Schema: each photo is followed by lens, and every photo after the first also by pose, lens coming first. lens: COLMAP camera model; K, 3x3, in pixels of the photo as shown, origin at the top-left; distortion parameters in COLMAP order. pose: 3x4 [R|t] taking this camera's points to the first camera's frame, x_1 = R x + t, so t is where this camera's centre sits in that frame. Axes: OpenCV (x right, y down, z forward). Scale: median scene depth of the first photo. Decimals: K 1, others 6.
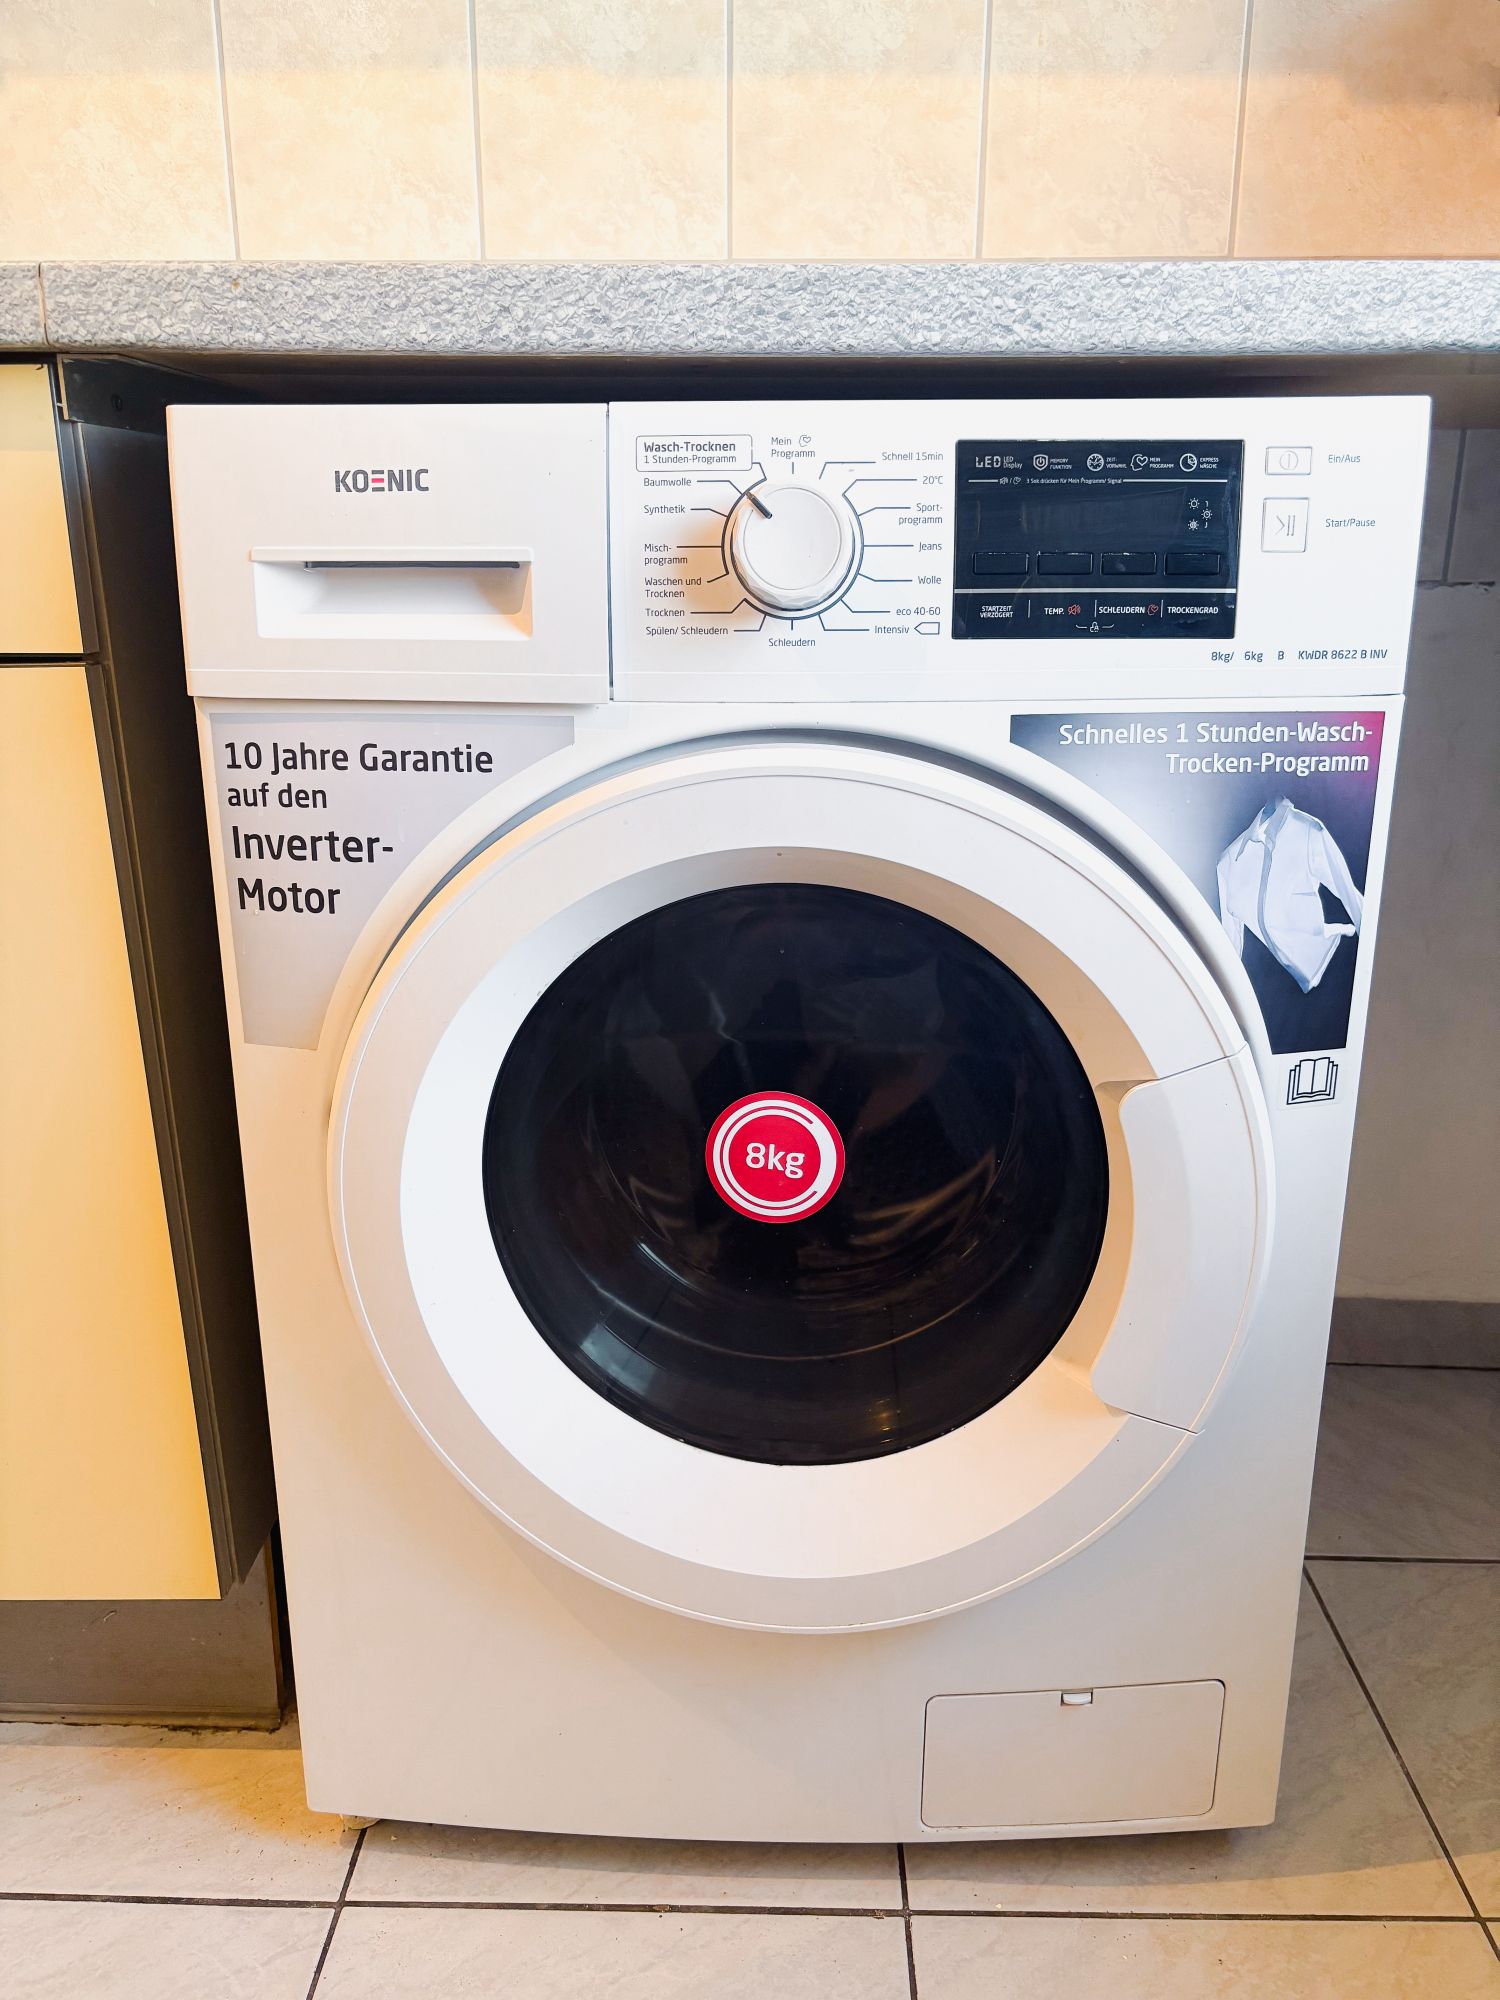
lens RADIAL K [[1520.7, 0, 750.5], [0, 1520.7, 996.5], [0, 0, 1]] dist [0.010474, -0.004022]
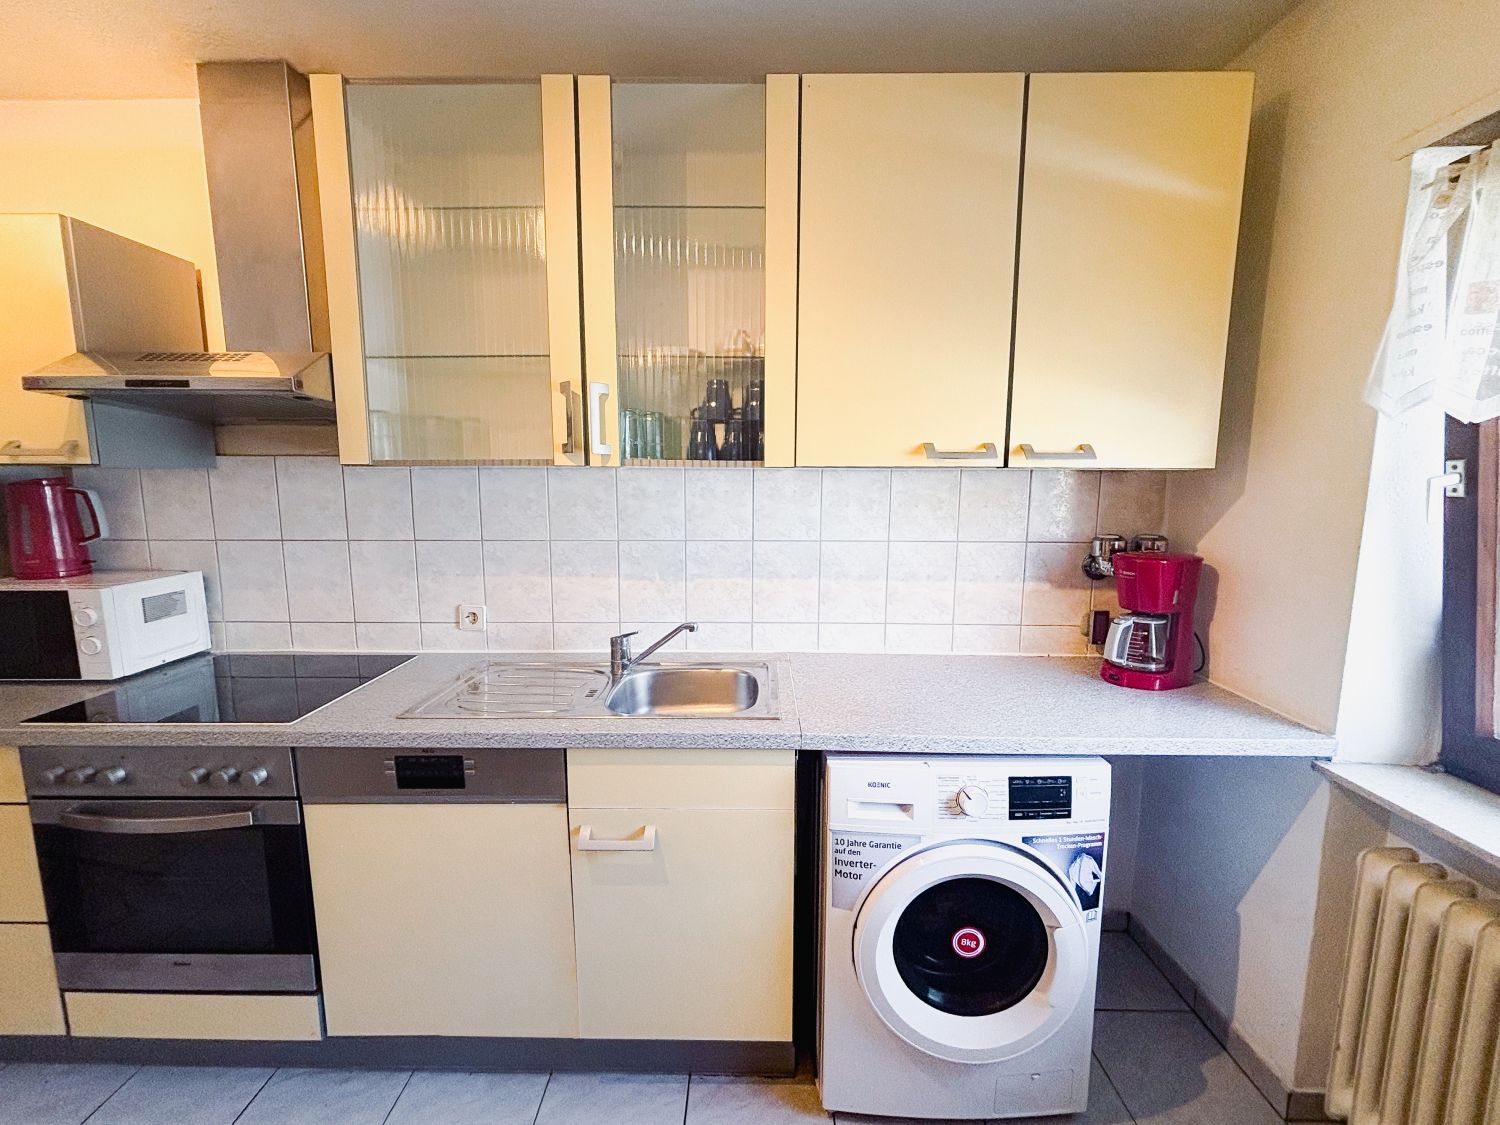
lens RADIAL K [[609.4, 0, 749.6], [0, 609.4, 563.4], [0, 0, 1]] dist [-0.001755, 0.000069]
pose [[0.999767, 0.002949, 0.021401, -0.626919], [0.000388, 0.988028, -0.154273, -0.667909], [-0.021599, 0.154245, 0.987796, -0.798824]]
